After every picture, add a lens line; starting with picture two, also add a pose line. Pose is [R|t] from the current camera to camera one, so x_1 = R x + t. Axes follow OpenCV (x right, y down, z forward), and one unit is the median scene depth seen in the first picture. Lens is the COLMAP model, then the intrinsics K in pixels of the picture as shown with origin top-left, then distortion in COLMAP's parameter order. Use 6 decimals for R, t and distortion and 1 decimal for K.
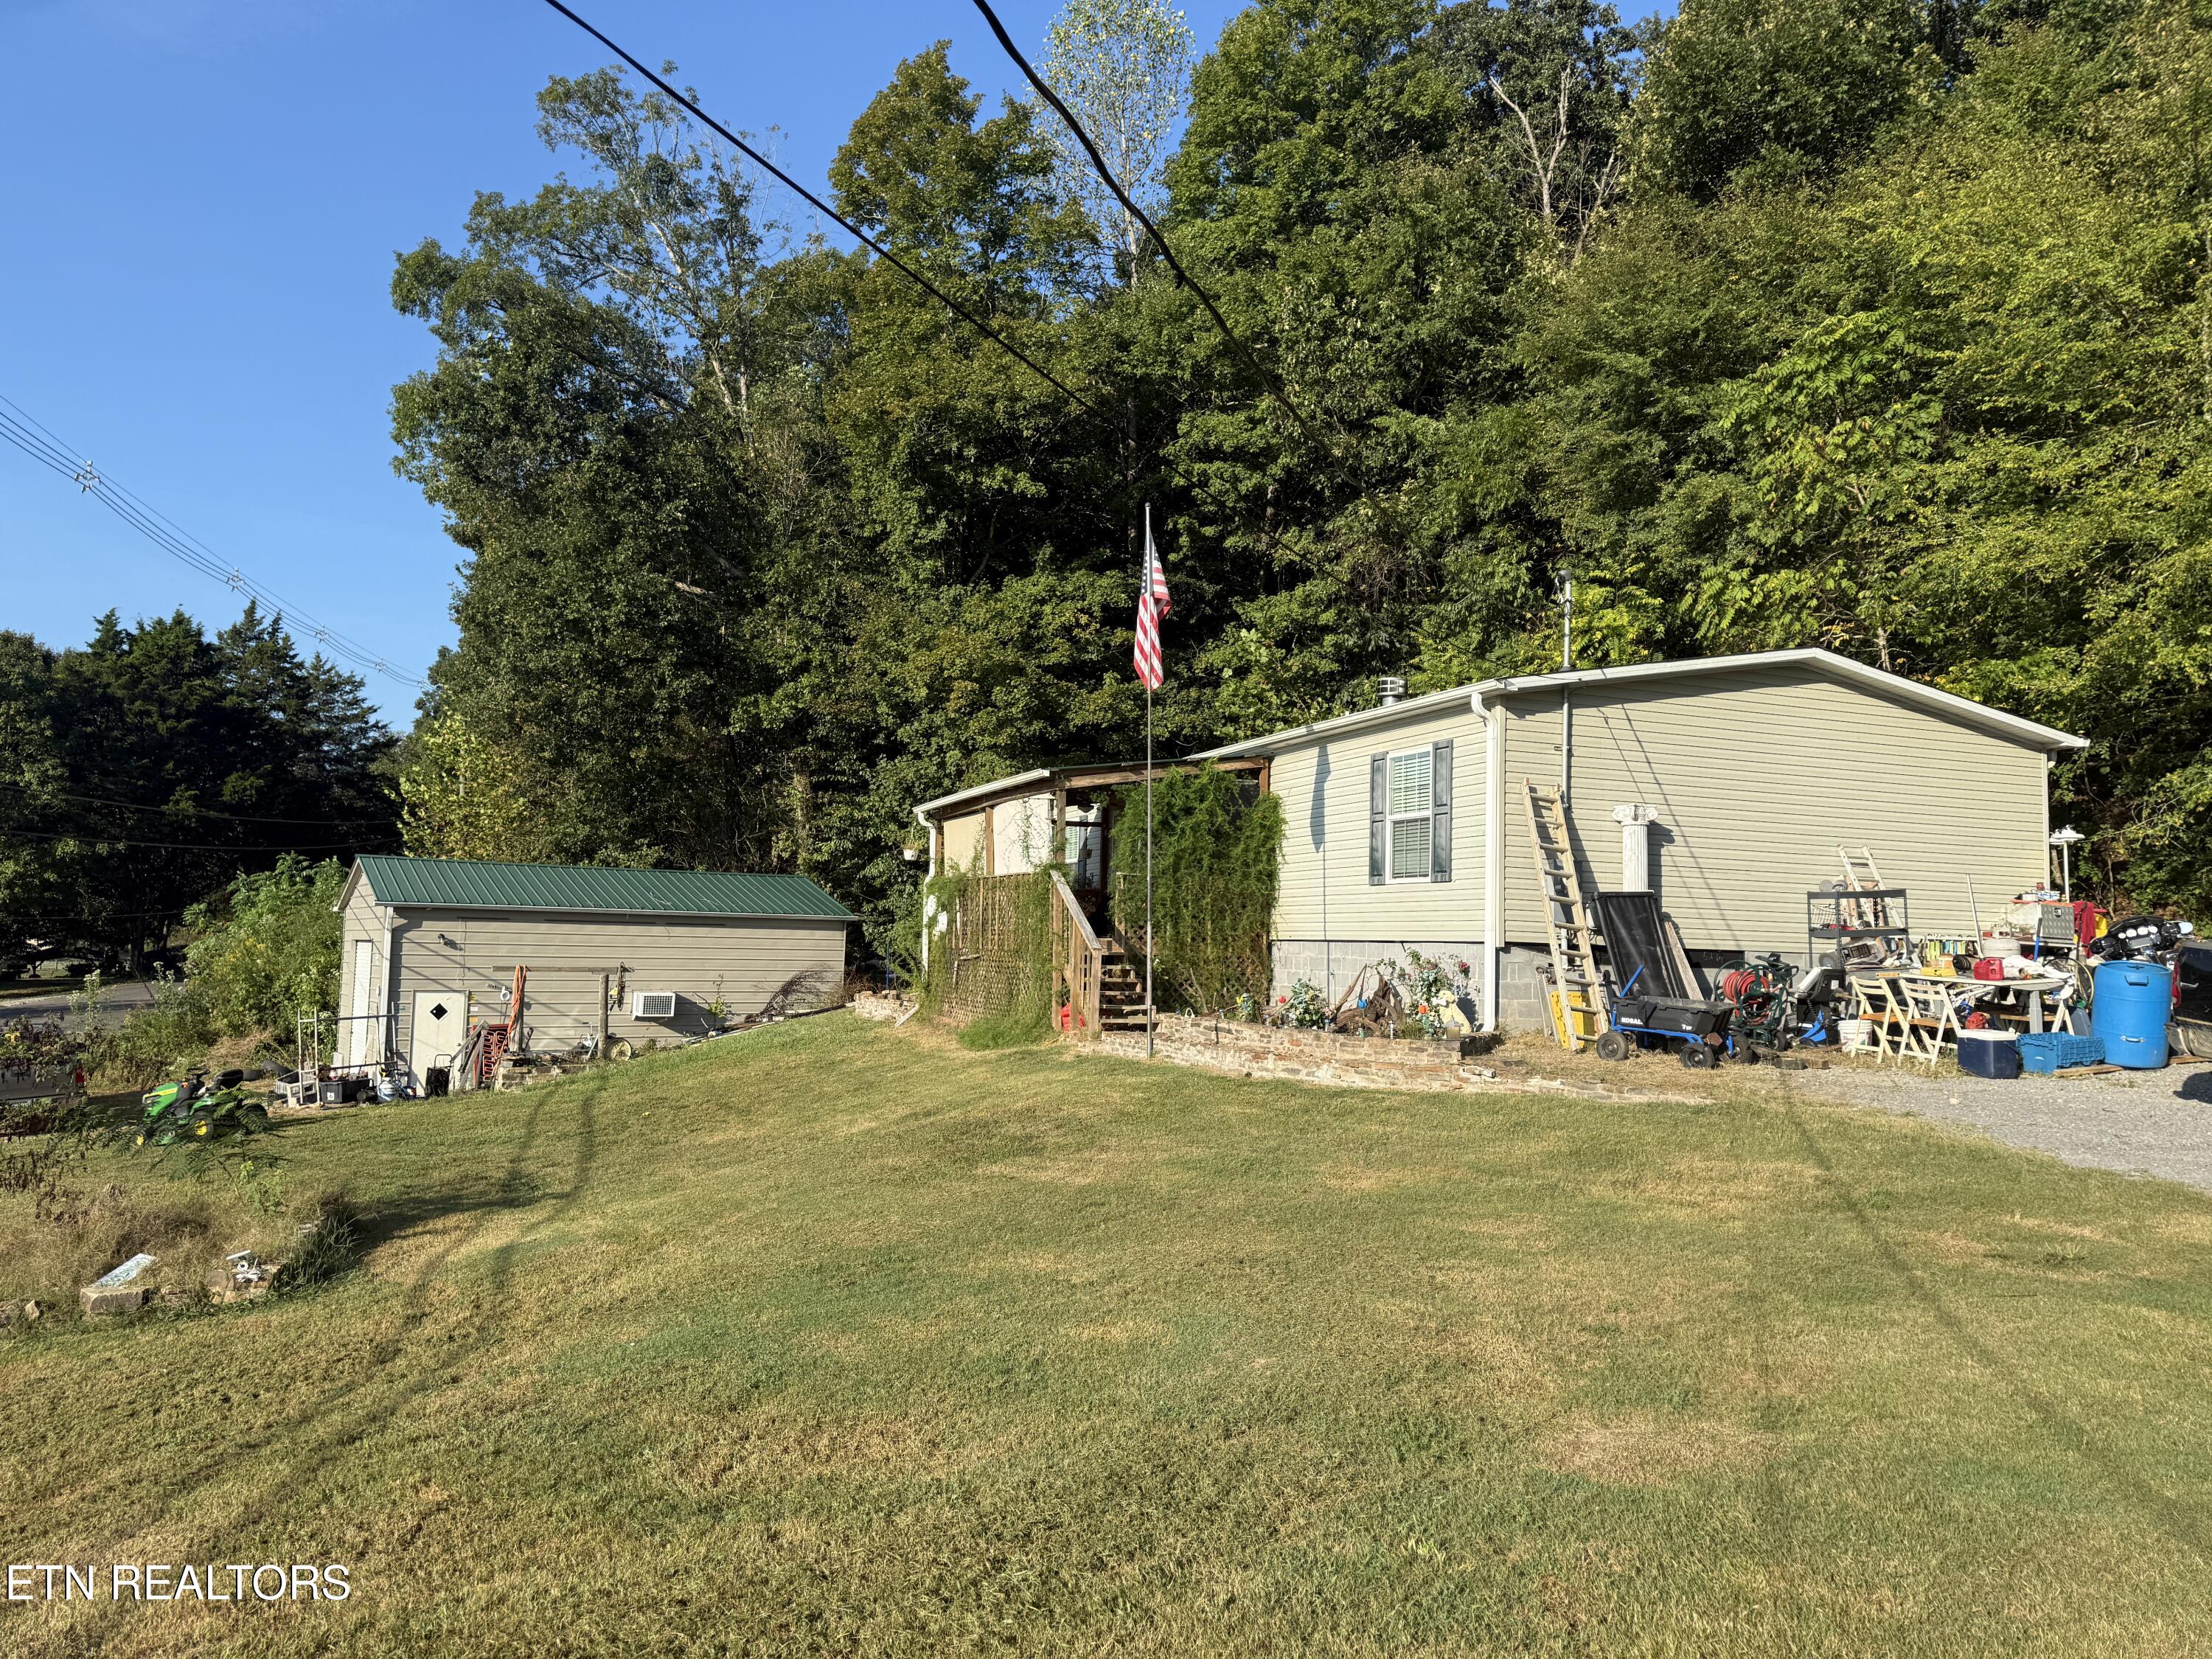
lens RADIAL K [[1533.2, 0, 1106.0], [0, 1533.2, 829.5], [0, 0, 1]] dist [0.145308, -0.240494]
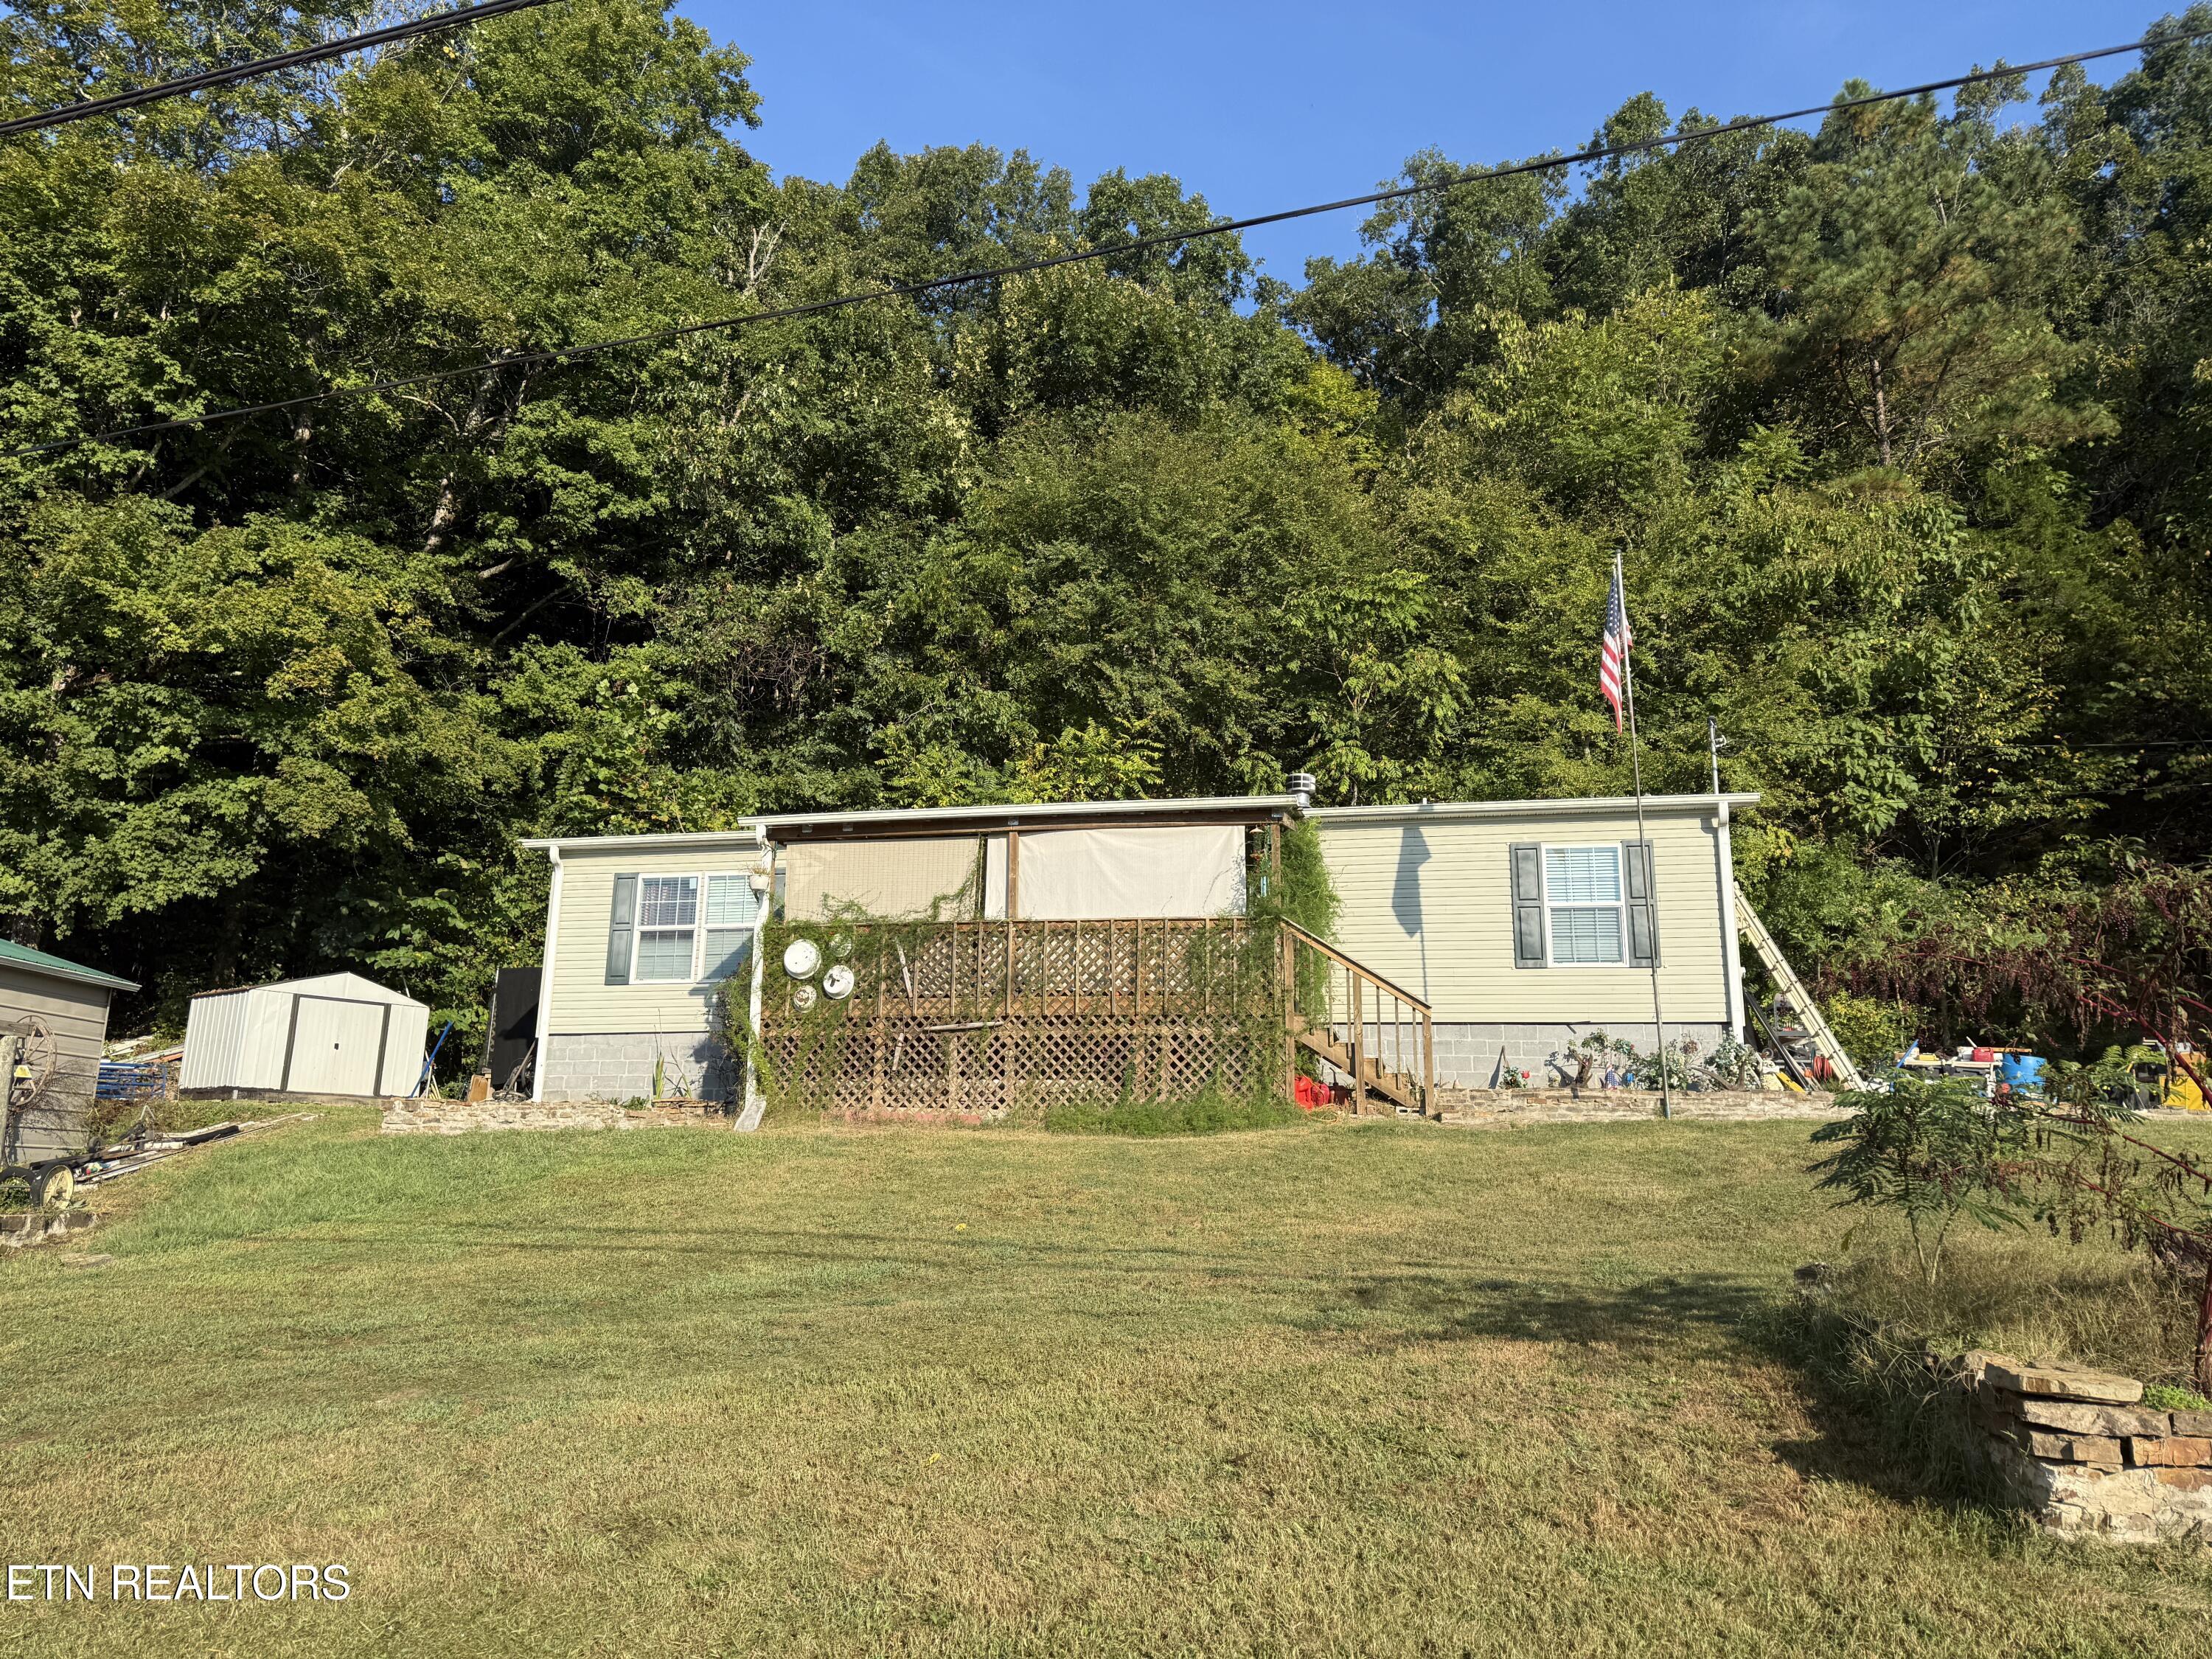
lens RADIAL K [[1535.0, 0, 1110.8], [0, 1535.0, 849.8], [0, 0, 1]] dist [0.111675, -0.183949]
pose [[0.553753, 0.163247, 0.816522, -0.485285], [-0.064649, 0.986063, -0.153300, 0.078140], [-0.830167, 0.032103, 0.556589, 0.380570]]
